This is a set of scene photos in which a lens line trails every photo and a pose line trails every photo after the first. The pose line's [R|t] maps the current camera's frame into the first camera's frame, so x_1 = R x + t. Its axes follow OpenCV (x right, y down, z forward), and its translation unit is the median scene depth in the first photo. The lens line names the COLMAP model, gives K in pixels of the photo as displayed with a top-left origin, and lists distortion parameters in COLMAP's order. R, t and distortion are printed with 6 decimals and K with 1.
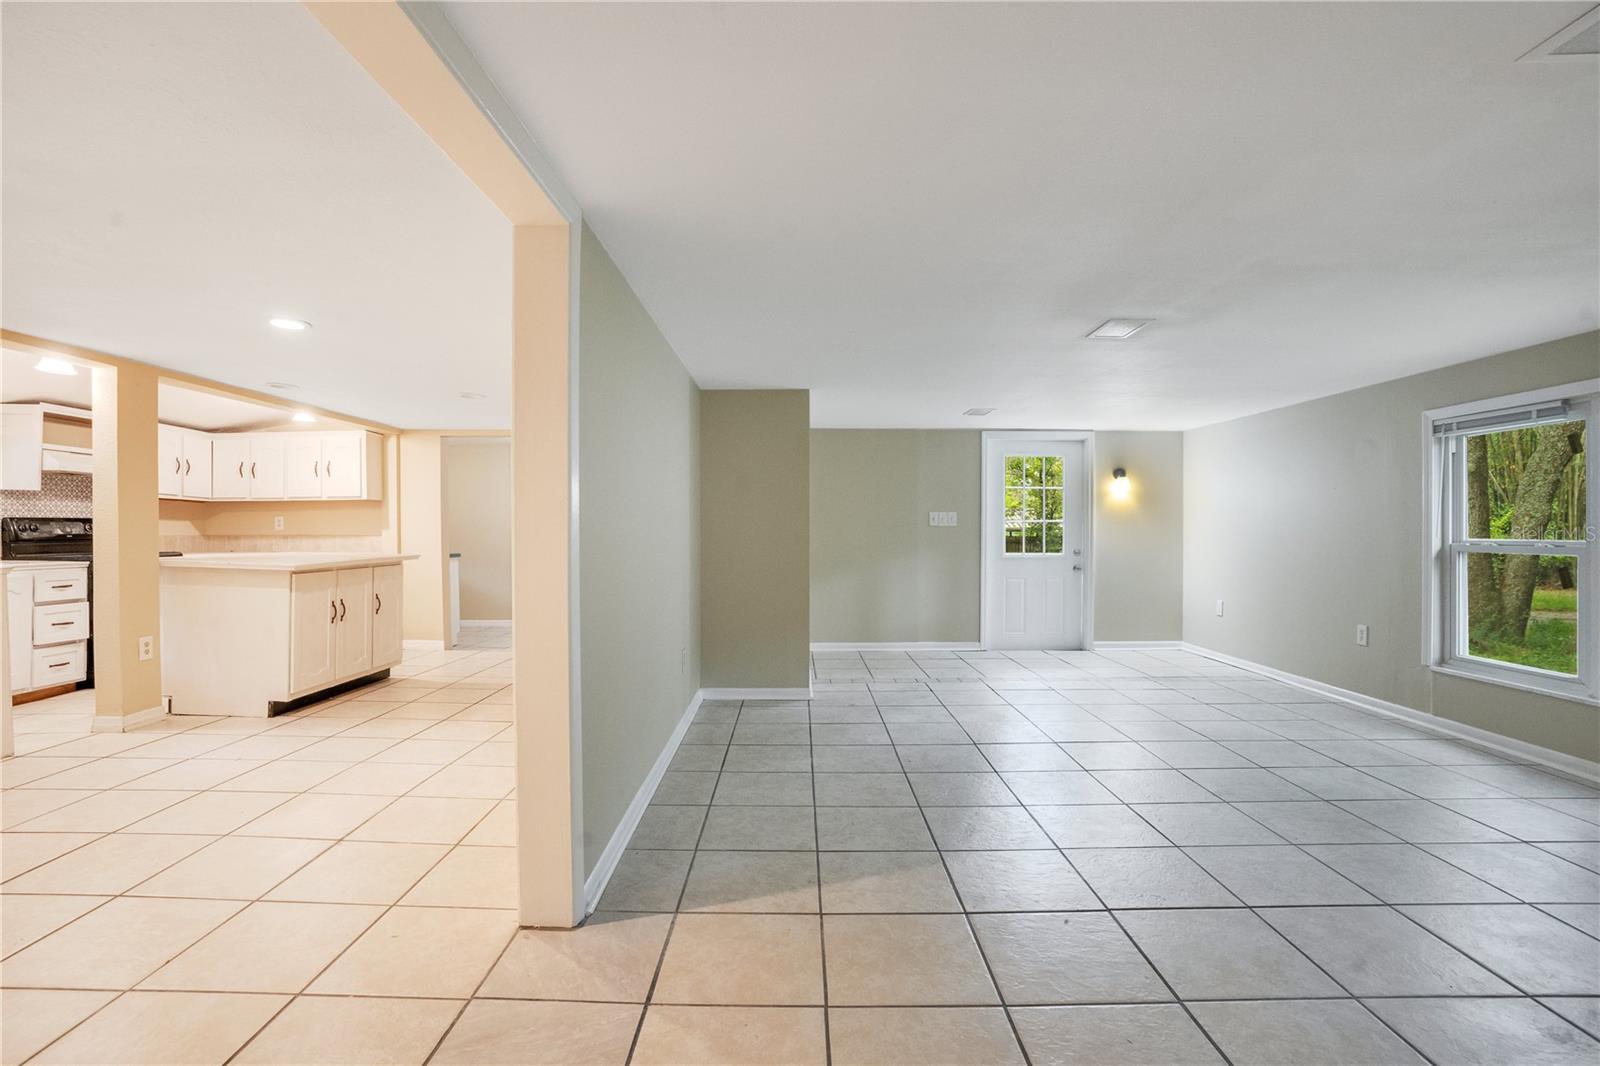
lens RADIAL K [[743.3, 0, 797.9], [0, 743.3, 537.9], [0, 0, 1]] dist [-0.077922, 0.028052]
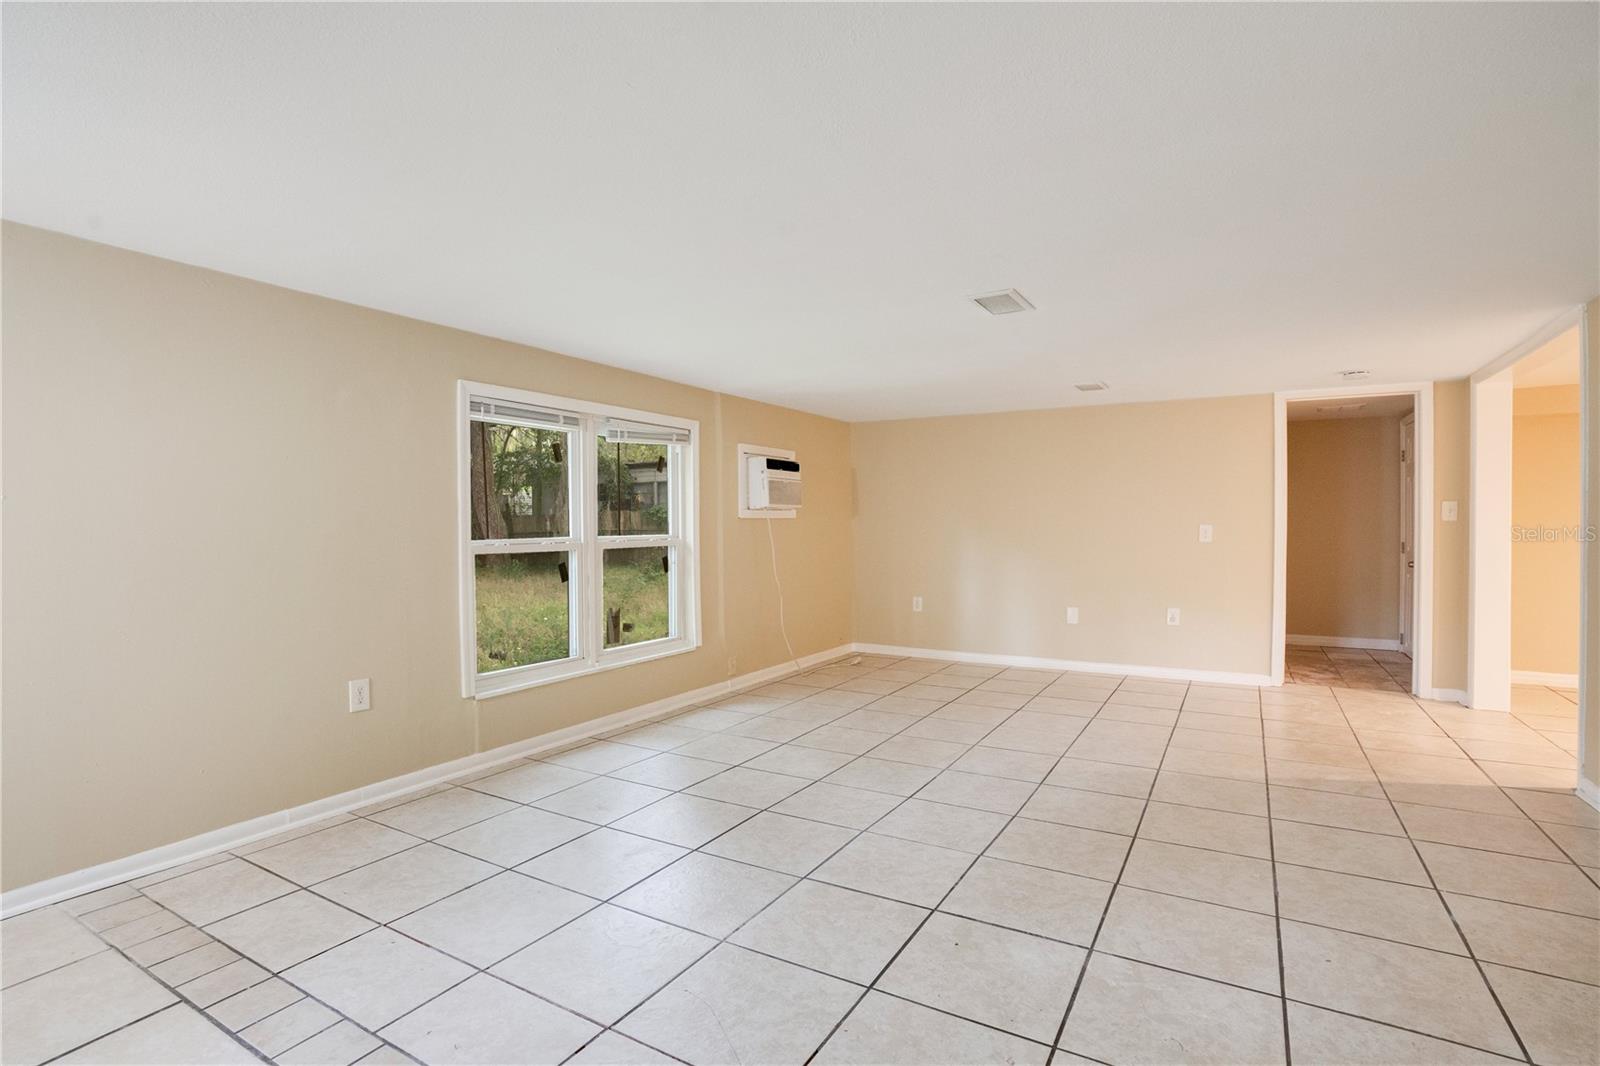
lens RADIAL K [[772.9, 0, 800.0], [0, 772.9, 533.0], [0, 0, 1]] dist [-0.062716, 0.029070]
pose [[-0.860722, -0.001443, 0.509074, 0.112717], [0.009517, 0.999776, 0.018924, -0.014652], [-0.508987, 0.021133, -0.860515, 1.236504]]
